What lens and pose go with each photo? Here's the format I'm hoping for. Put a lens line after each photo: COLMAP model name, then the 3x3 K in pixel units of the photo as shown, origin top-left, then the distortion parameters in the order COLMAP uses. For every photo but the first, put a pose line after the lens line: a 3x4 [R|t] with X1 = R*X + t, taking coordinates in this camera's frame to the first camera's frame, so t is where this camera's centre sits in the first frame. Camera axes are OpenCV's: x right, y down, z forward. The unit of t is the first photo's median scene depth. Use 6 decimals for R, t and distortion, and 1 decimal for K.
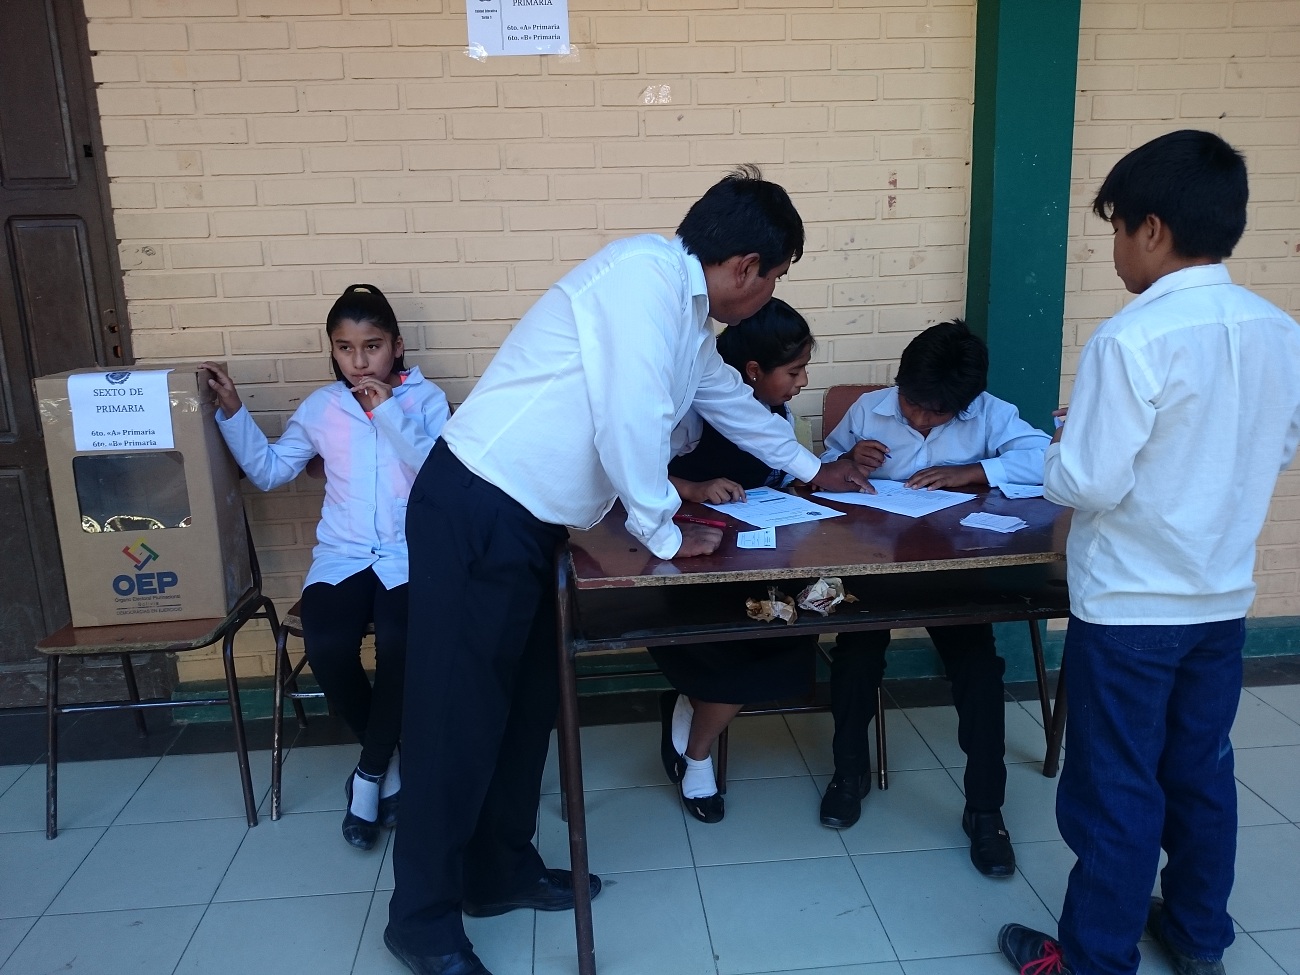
lens RADIAL K [[1024.6, 0, 650.0], [0, 1024.6, 487.5], [0, 0, 1]] dist [0.190317, -0.274820]
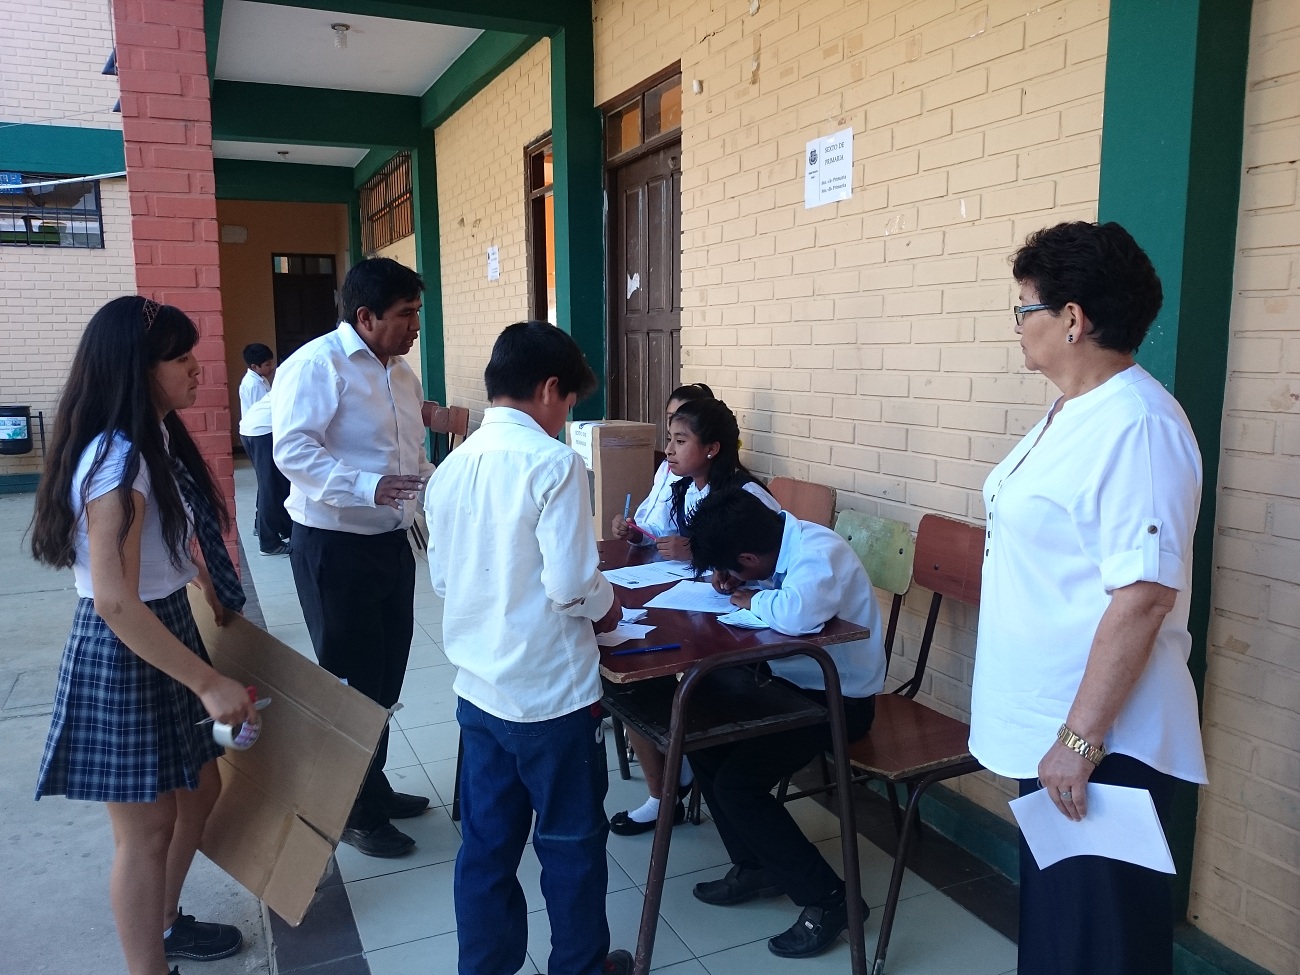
lens RADIAL K [[1024.6, 0, 650.0], [0, 1024.6, 487.5], [0, 0, 1]] dist [0.190317, -0.274820]
pose [[0.358104, 0.156642, -0.920448, 1.446700], [-0.186799, 0.977915, 0.093746, -0.248609], [0.914805, 0.138368, 0.379456, 0.604644]]
